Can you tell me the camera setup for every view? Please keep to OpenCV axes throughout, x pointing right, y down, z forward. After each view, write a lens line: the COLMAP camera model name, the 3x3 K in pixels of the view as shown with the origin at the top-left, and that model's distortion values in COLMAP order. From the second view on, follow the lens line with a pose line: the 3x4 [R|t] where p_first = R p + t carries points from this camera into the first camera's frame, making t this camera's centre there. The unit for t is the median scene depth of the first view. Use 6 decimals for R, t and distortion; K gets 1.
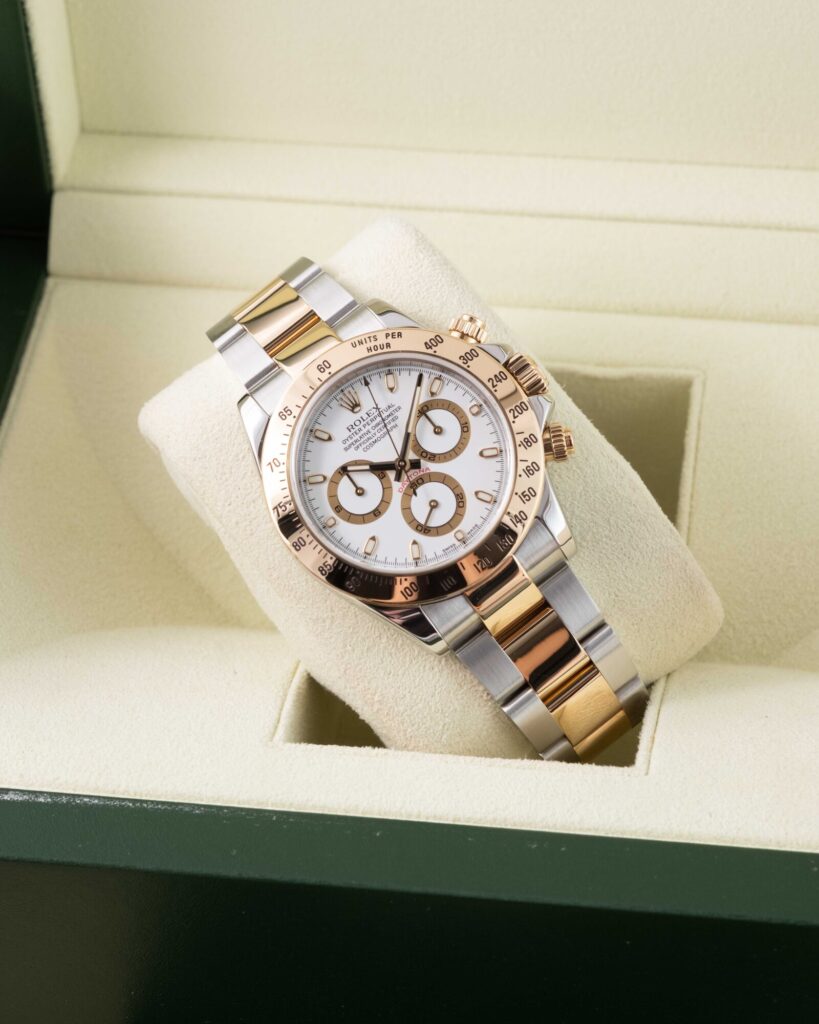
lens RADIAL K [[4178.0, 0, 409.5], [0, 4178.0, 512.0], [0, 0, 1]] dist [0.446352, -7.792453]
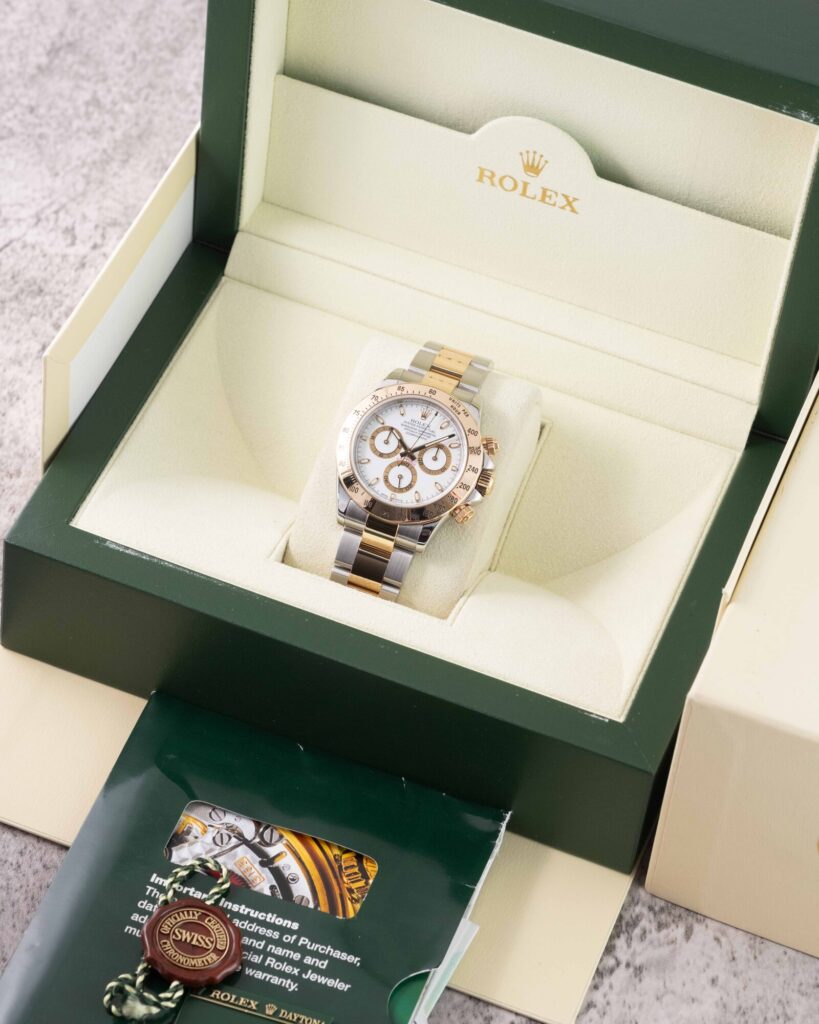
lens RADIAL K [[4178.0, 0, 409.5], [0, 4178.0, 512.0], [0, 0, 1]] dist [0.446352, -7.792453]
pose [[0.965518, 0.257858, -0.035833, 0.084871], [-0.255249, 0.964719, 0.064546, -0.096972], [0.051213, -0.053174, 0.997271, -0.827151]]
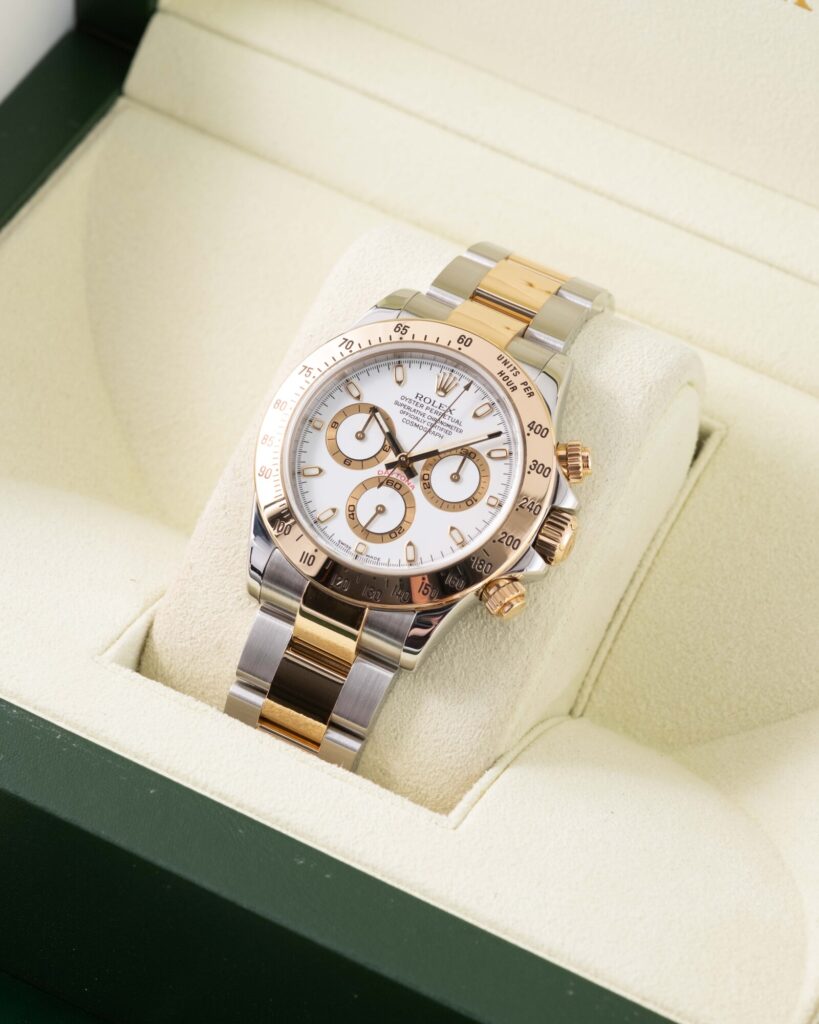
lens RADIAL K [[4178.0, 0, 409.5], [0, 4178.0, 512.0], [0, 0, 1]] dist [0.446352, -7.792453]
pose [[0.931813, 0.334382, -0.141113, 0.139514], [-0.325059, 0.941838, 0.085312, -0.070830], [0.161432, -0.033625, 0.986311, 0.085223]]
